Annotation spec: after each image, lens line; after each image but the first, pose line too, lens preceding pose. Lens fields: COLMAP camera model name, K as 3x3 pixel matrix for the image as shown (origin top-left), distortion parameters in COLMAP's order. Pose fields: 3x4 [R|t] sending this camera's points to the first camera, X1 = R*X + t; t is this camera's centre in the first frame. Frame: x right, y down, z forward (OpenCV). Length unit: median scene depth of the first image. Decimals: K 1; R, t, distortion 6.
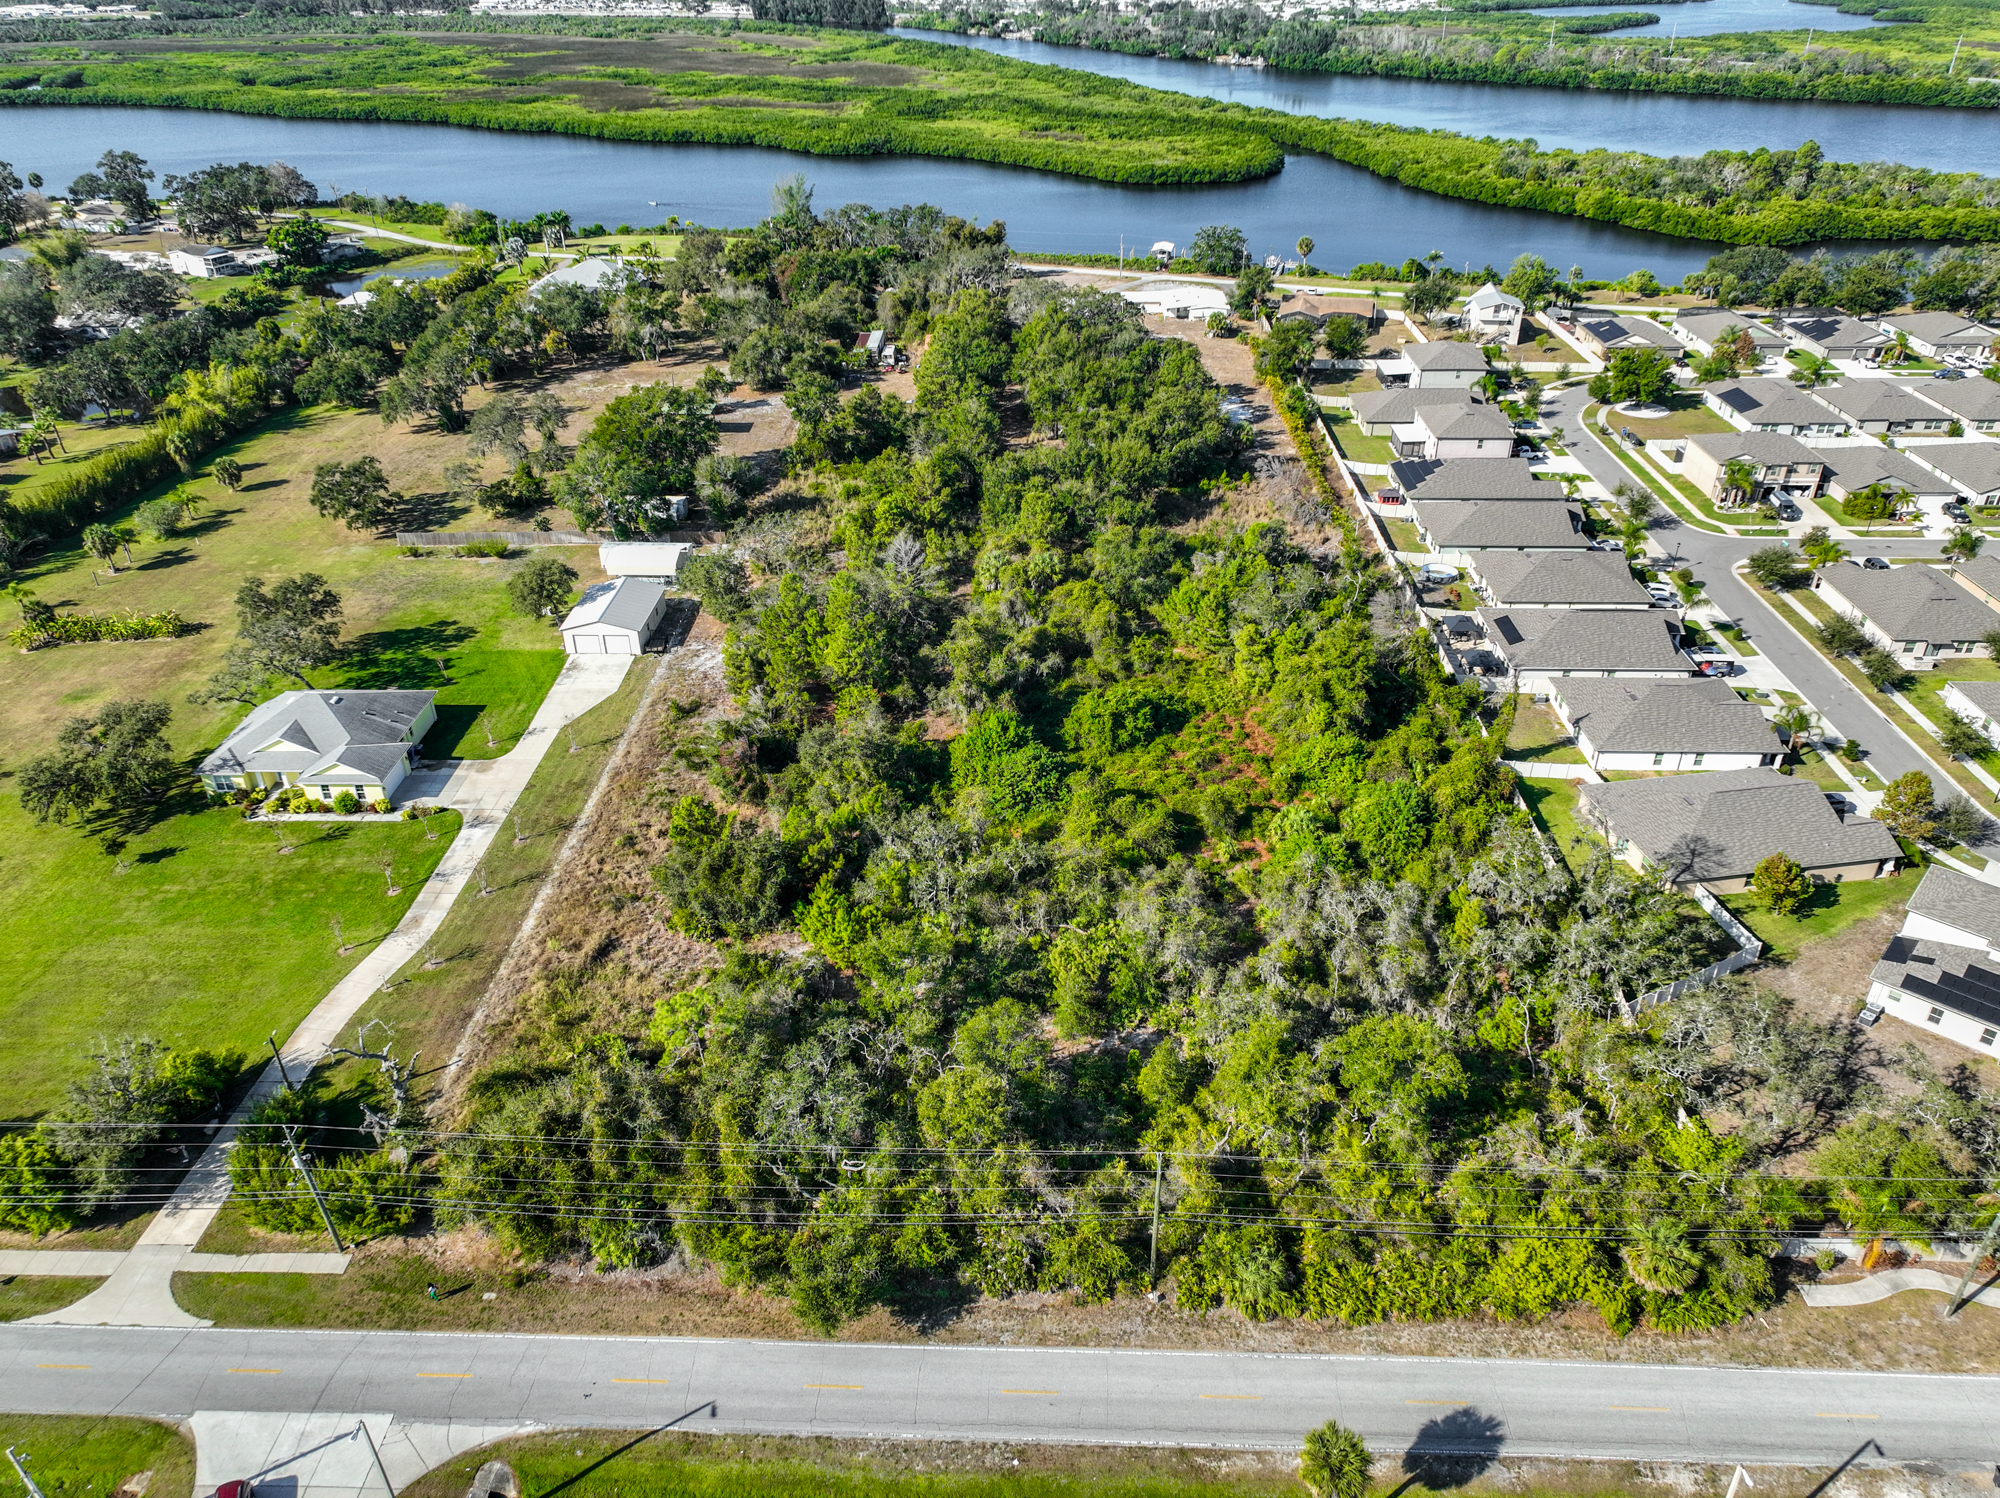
lens RADIAL K [[1390.2, 0, 1008.4], [0, 1390.2, 750.7], [0, 0, 1]] dist [0.006075, 0.008473]
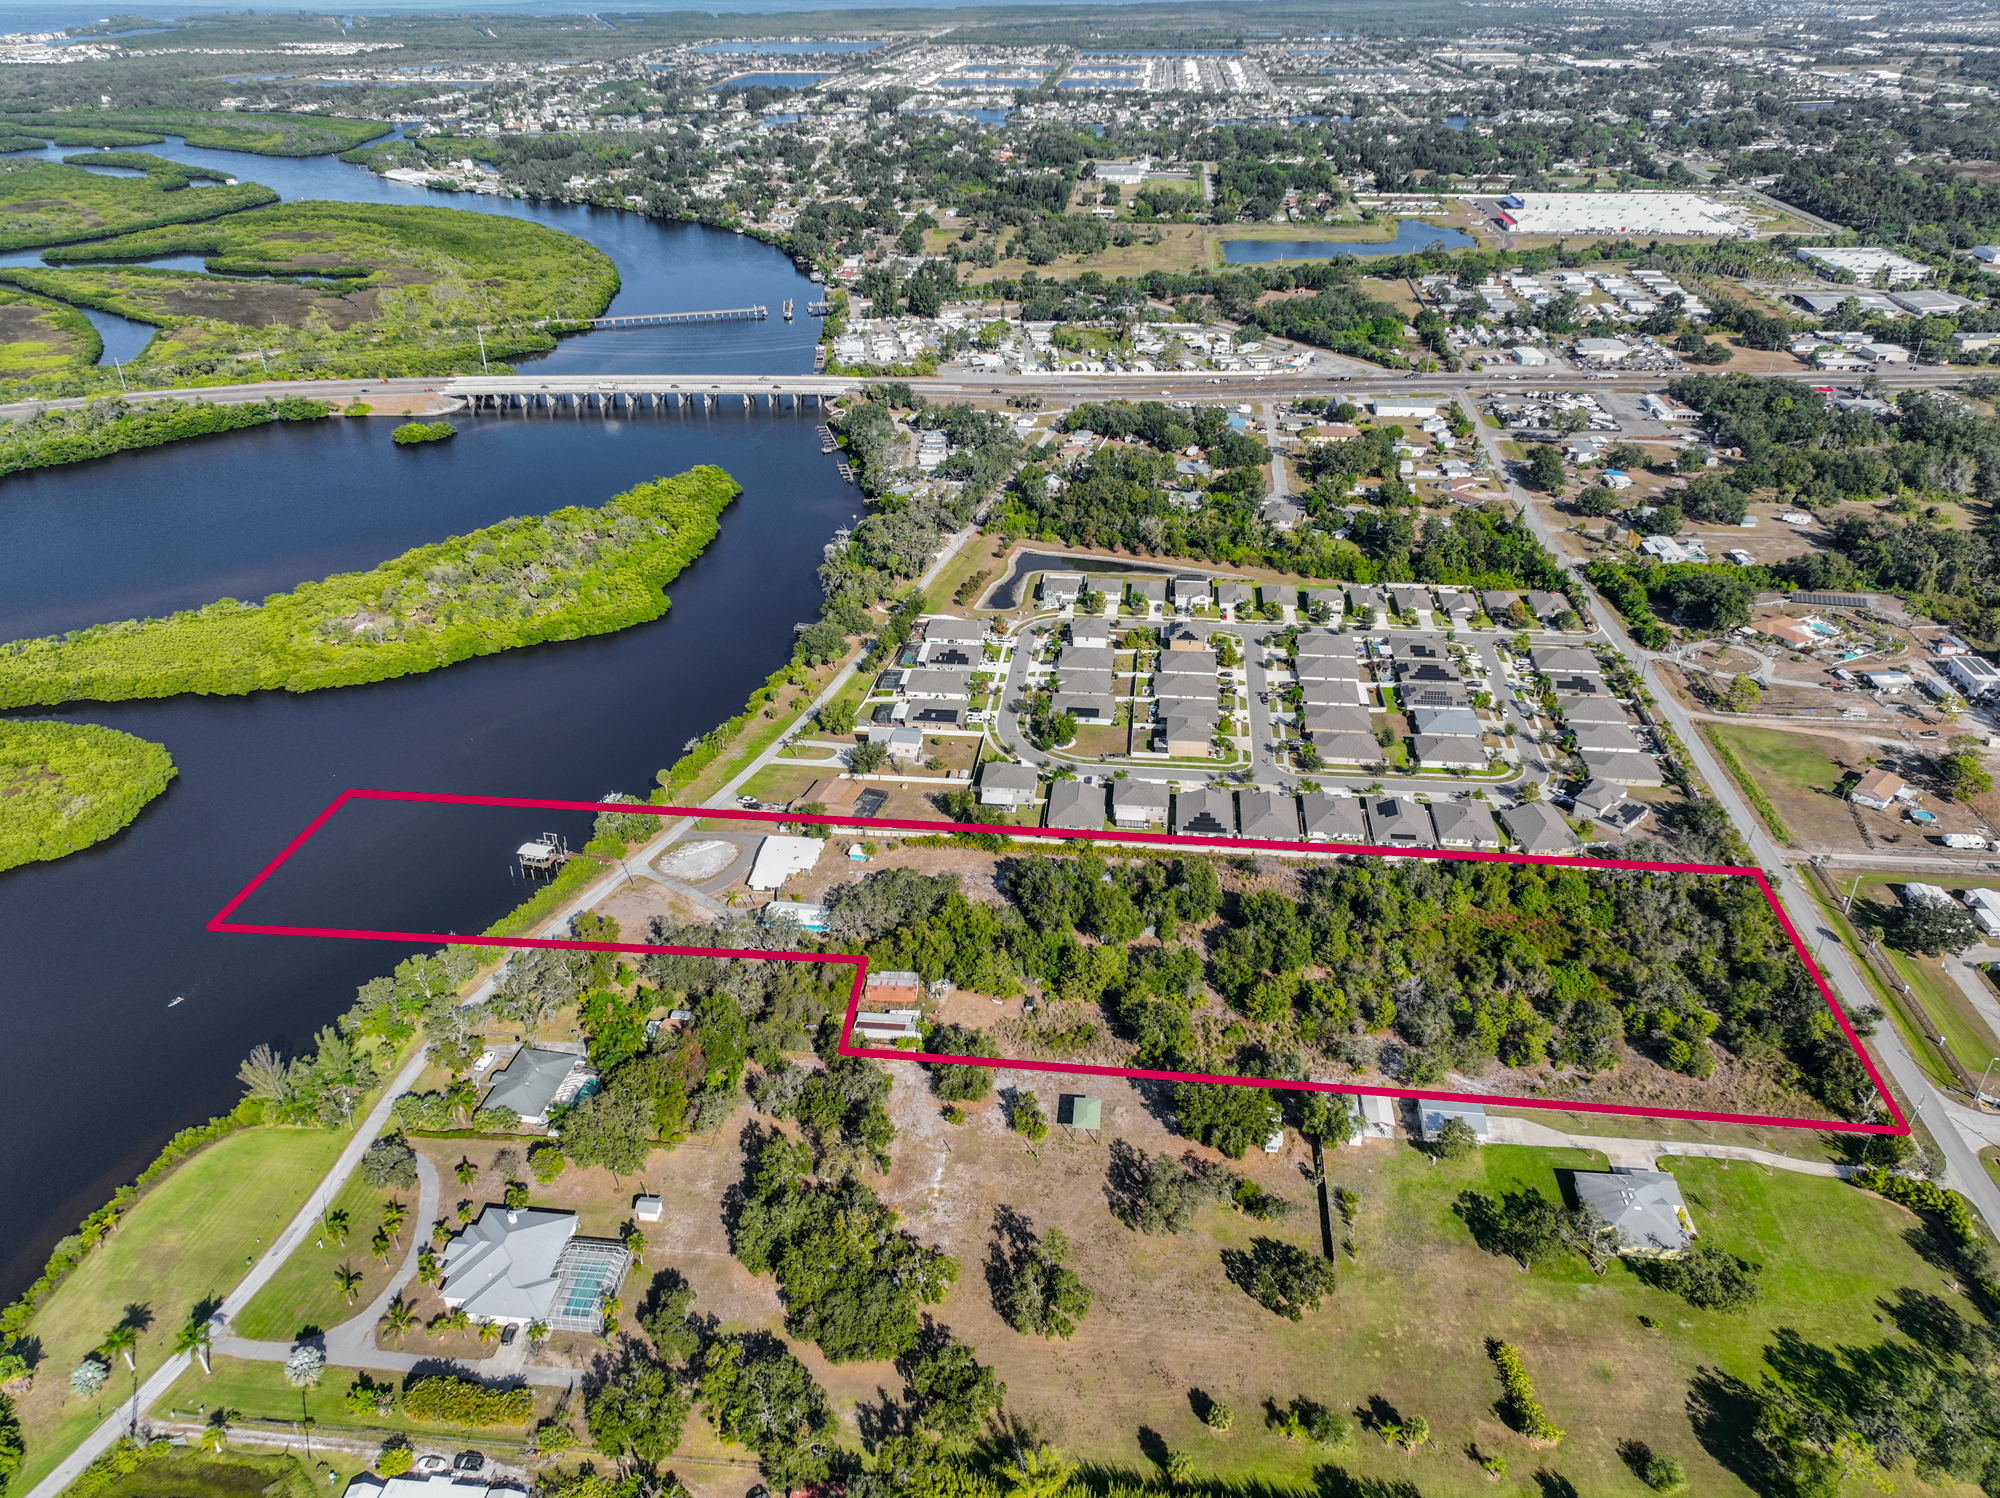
lens RADIAL K [[1393.5, 0, 1008.3], [0, 1393.5, 748.0], [0, 0, 1]] dist [-0.001503, 0.020166]
pose [[0.078462, -0.489654, 0.868379, -1.965380], [0.516694, 0.764912, 0.384626, -1.714650], [-0.852567, 0.418508, 0.313018, 0.906174]]
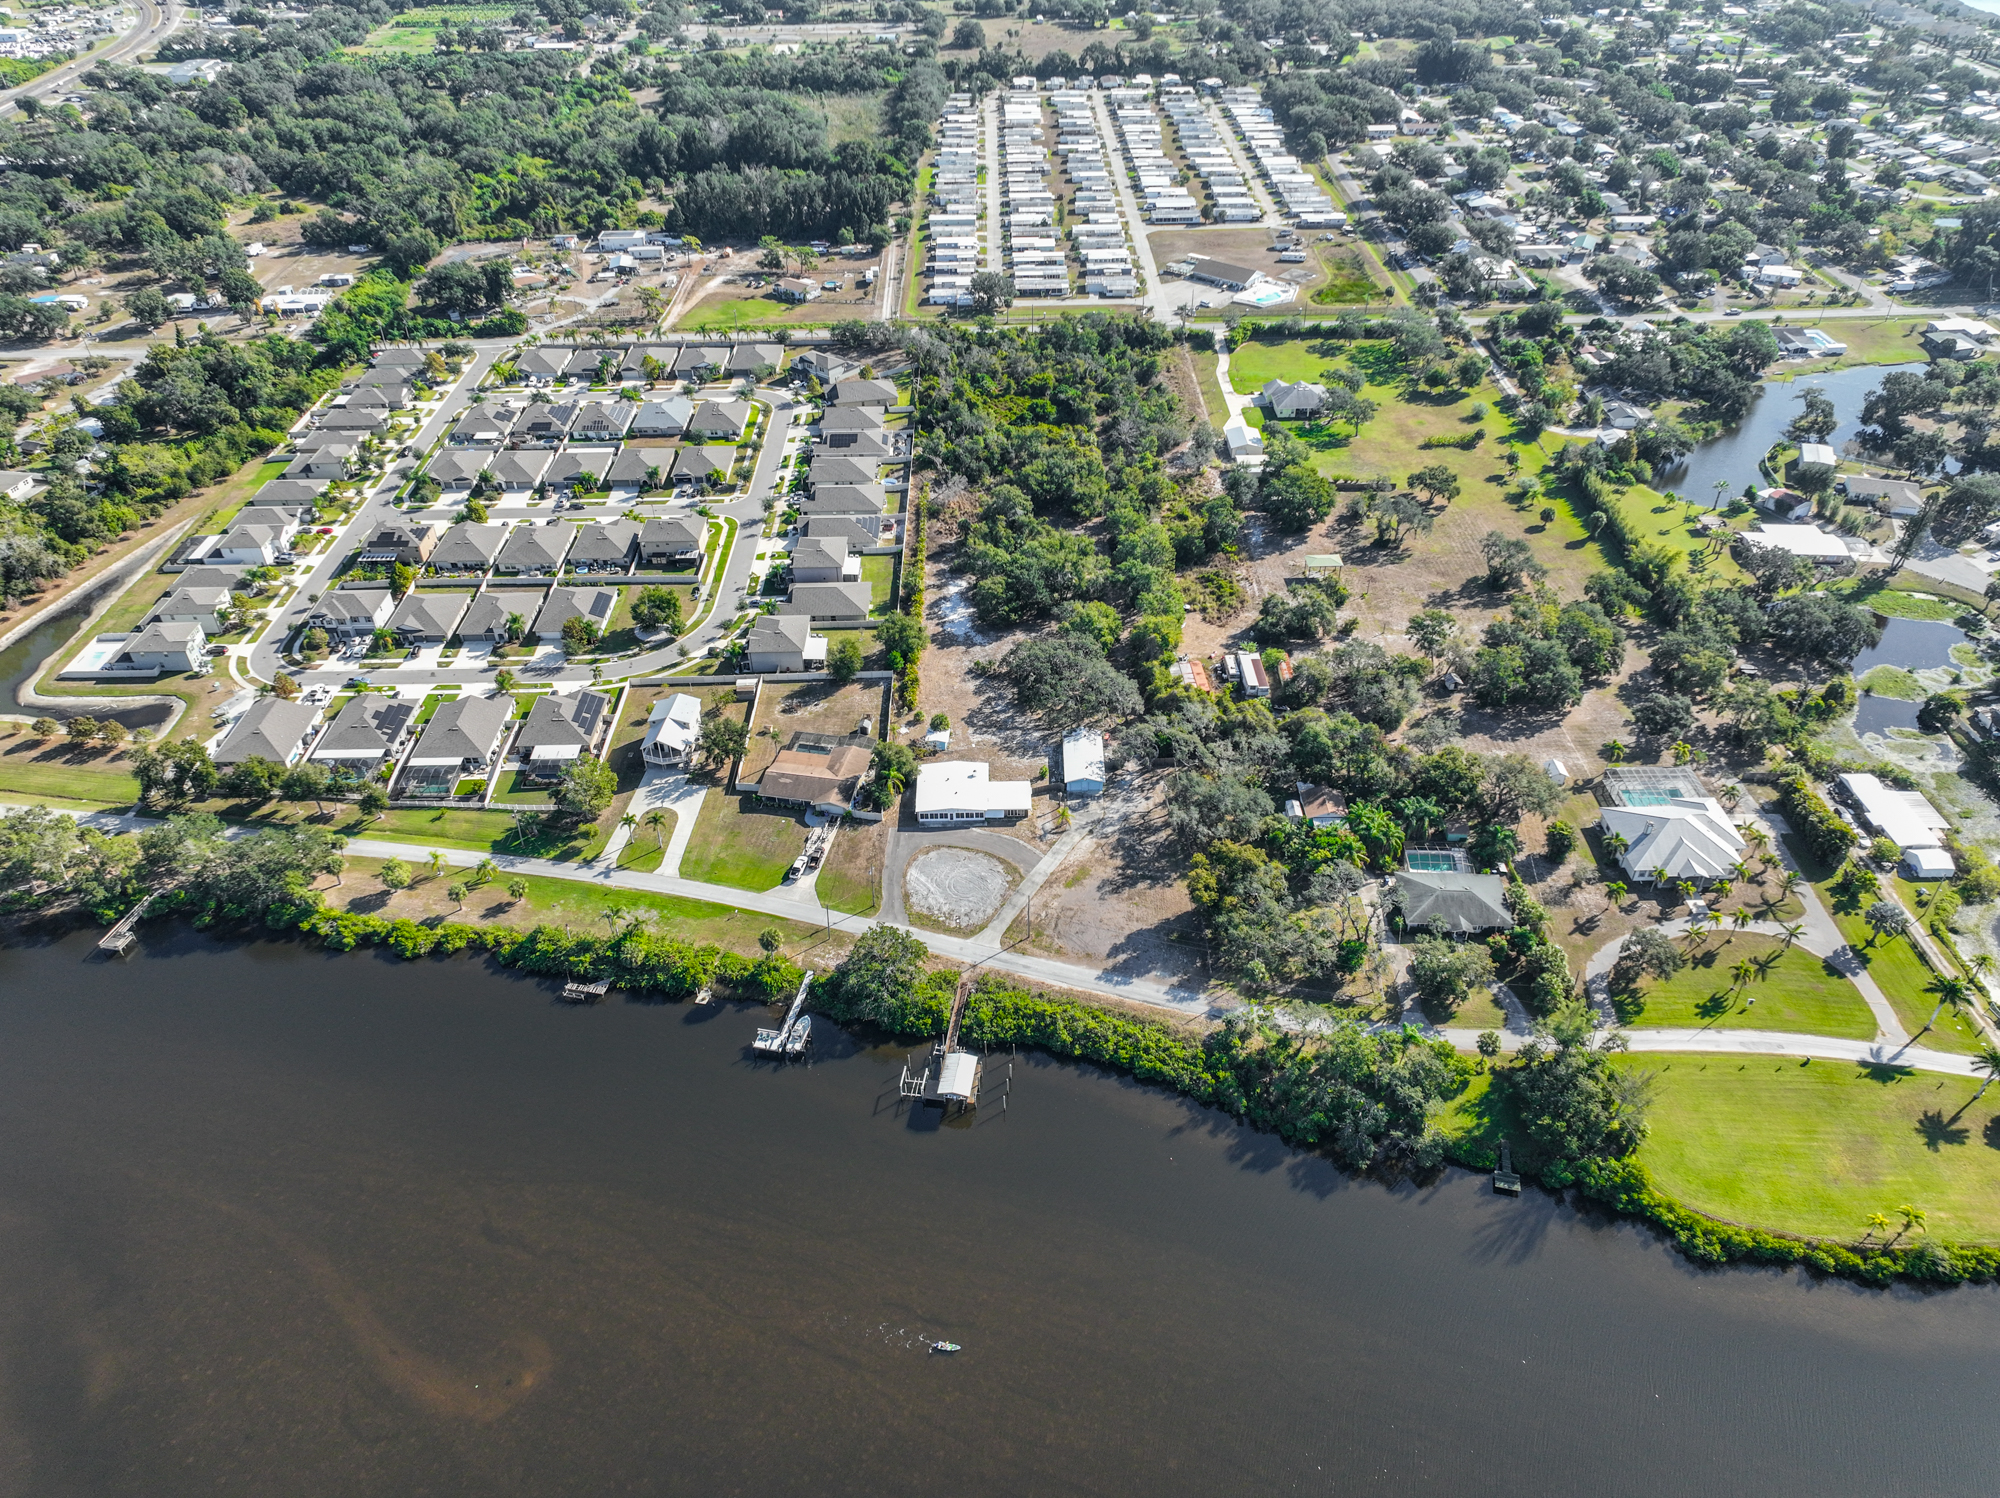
lens RADIAL K [[1393.5, 0, 1008.3], [0, 1393.5, 748.0], [0, 0, 1]] dist [-0.001503, 0.020166]
pose [[-0.998806, 0.042495, -0.024082, 0.260029], [-0.006103, 0.380596, 0.924721, -2.635624], [0.048462, 0.923765, -0.379882, 2.952538]]
